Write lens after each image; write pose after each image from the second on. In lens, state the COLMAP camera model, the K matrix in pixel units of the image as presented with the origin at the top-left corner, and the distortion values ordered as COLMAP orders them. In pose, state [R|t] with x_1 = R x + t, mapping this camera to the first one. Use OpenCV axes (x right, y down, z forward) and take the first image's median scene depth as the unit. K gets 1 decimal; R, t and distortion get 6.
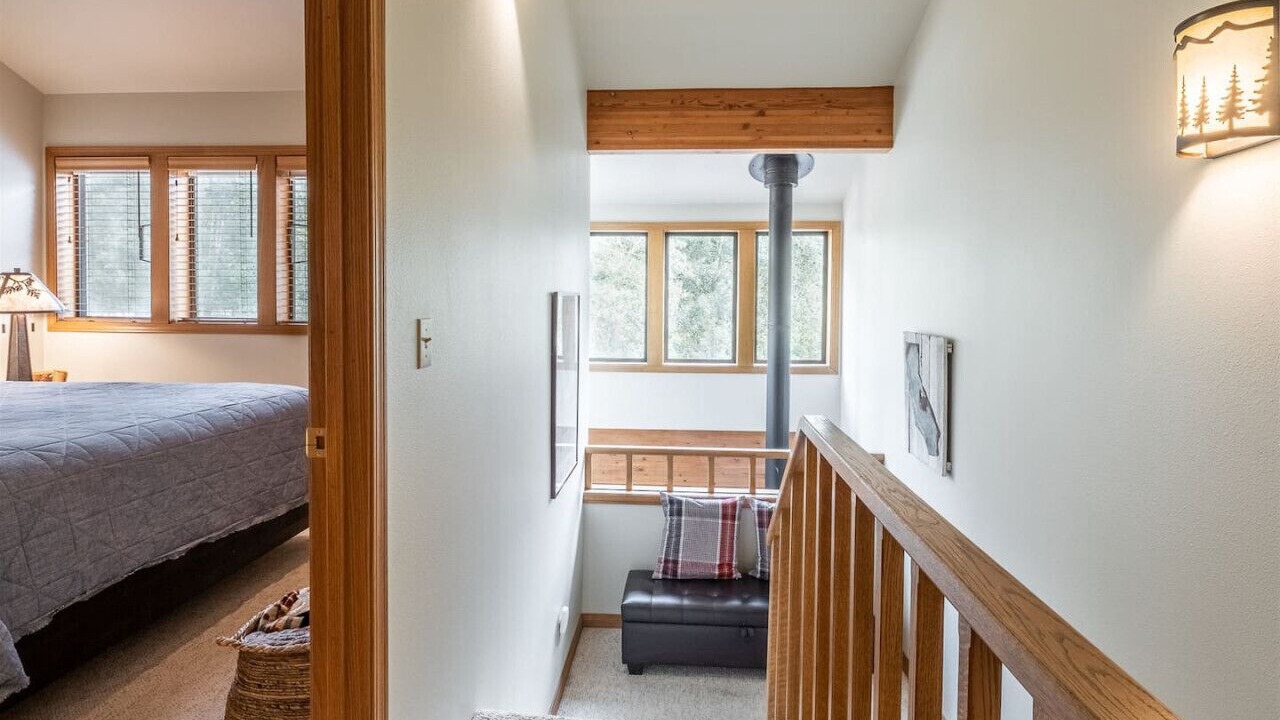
lens RADIAL K [[669.6, 0, 632.3], [0, 669.6, 317.8], [0, 0, 1]] dist [-0.000947, -0.001029]
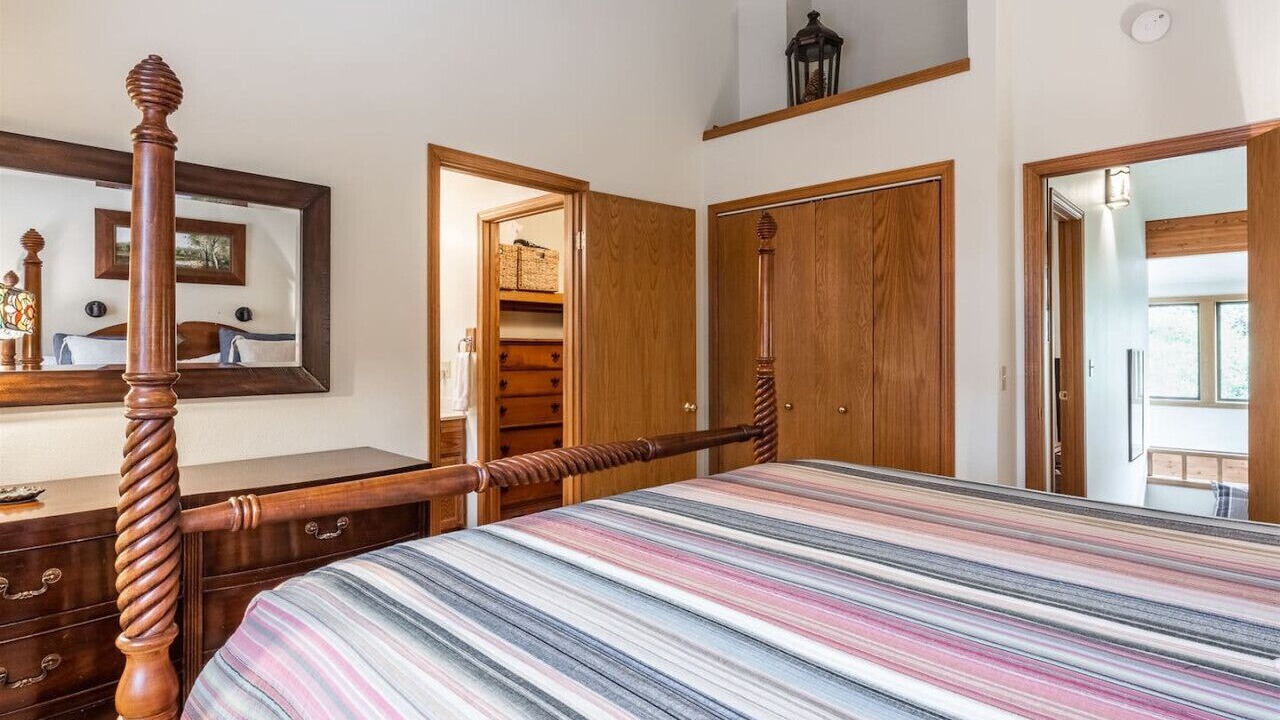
lens RADIAL K [[669.6, 0, 632.3], [0, 669.6, 317.8], [0, 0, 1]] dist [-0.000947, -0.001029]
pose [[0.767865, -0.016952, -0.640388, 0.010668], [-0.029638, 0.997639, -0.061946, 0.022501], [0.639926, 0.066546, 0.765550, -0.976690]]
